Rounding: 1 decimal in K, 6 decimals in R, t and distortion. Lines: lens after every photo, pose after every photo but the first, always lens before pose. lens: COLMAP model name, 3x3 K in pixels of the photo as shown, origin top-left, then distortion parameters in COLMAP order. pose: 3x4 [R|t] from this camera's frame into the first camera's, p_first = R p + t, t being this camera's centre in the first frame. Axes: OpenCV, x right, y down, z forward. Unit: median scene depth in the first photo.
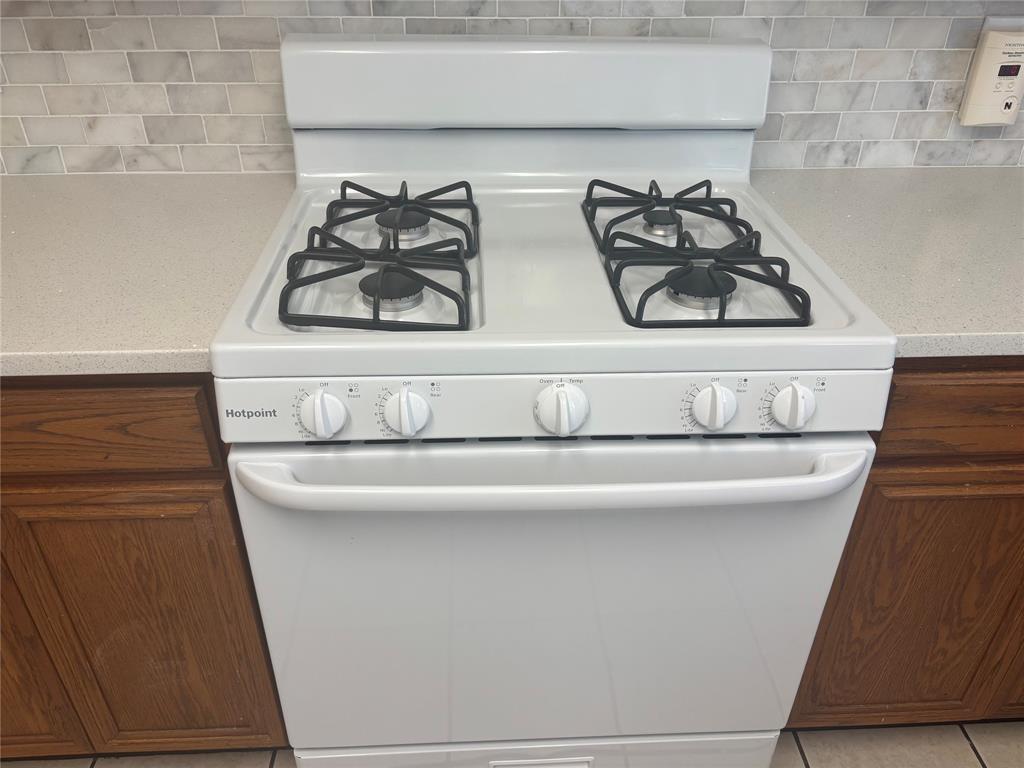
lens RADIAL K [[772.4, 0, 513.6], [0, 772.4, 387.2], [0, 0, 1]] dist [0.034666, -0.048081]
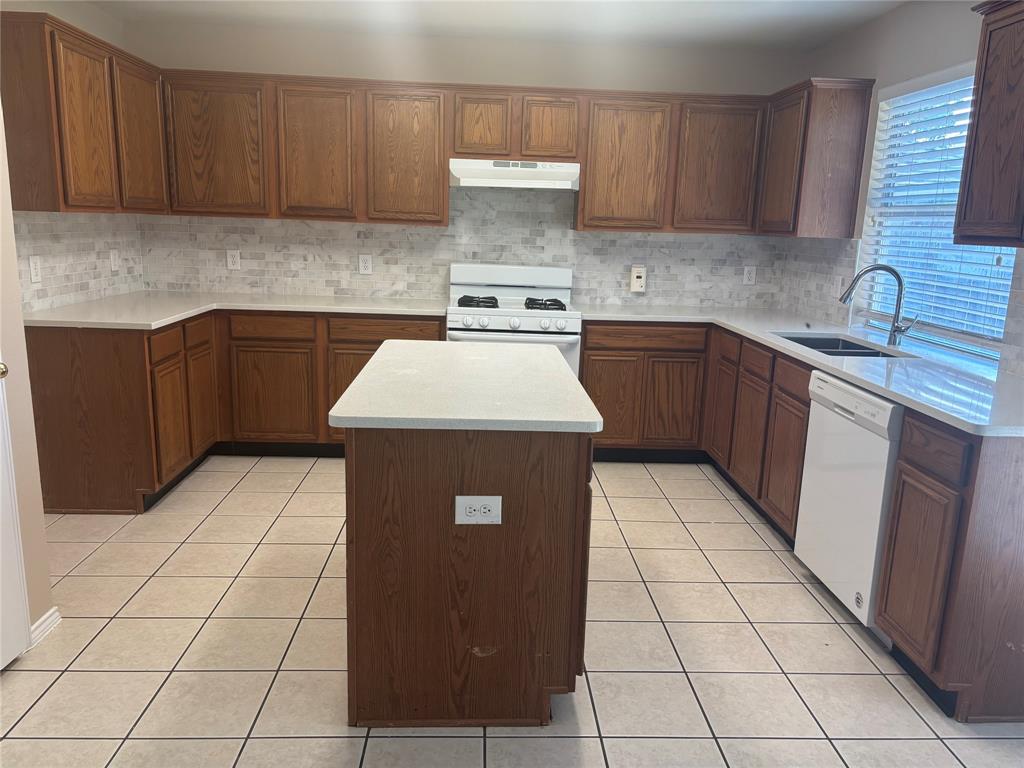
lens RADIAL K [[772.4, 0, 522.1], [0, 772.4, 399.3], [0, 0, 1]] dist [0.034666, -0.048081]
pose [[0.999607, 0.025133, 0.012379, 0.039718], [-0.019380, 0.939390, -0.342302, 1.444155], [-0.020232, 0.341928, 0.939508, -2.312255]]
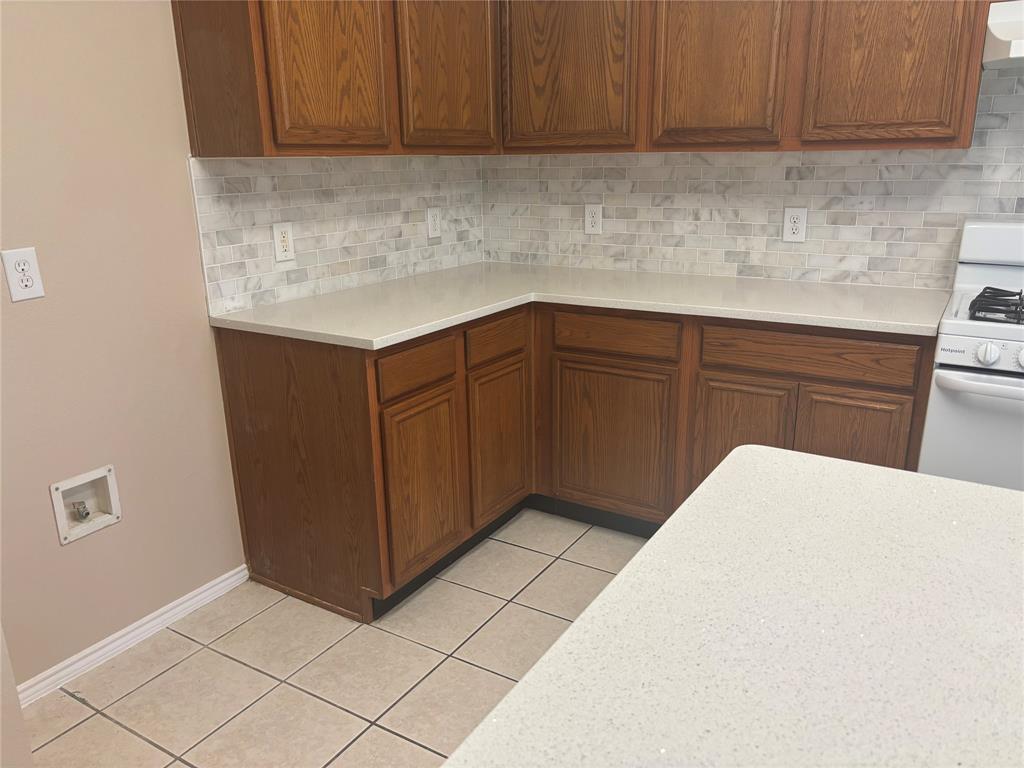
lens RADIAL K [[772.4, 0, 520.8], [0, 772.4, 393.1], [0, 0, 1]] dist [0.034666, -0.048081]
pose [[0.827715, 0.144462, -0.542235, -0.078612], [-0.286450, 0.939686, -0.186912, 0.638965], [0.482530, 0.310034, 0.819173, -1.013832]]
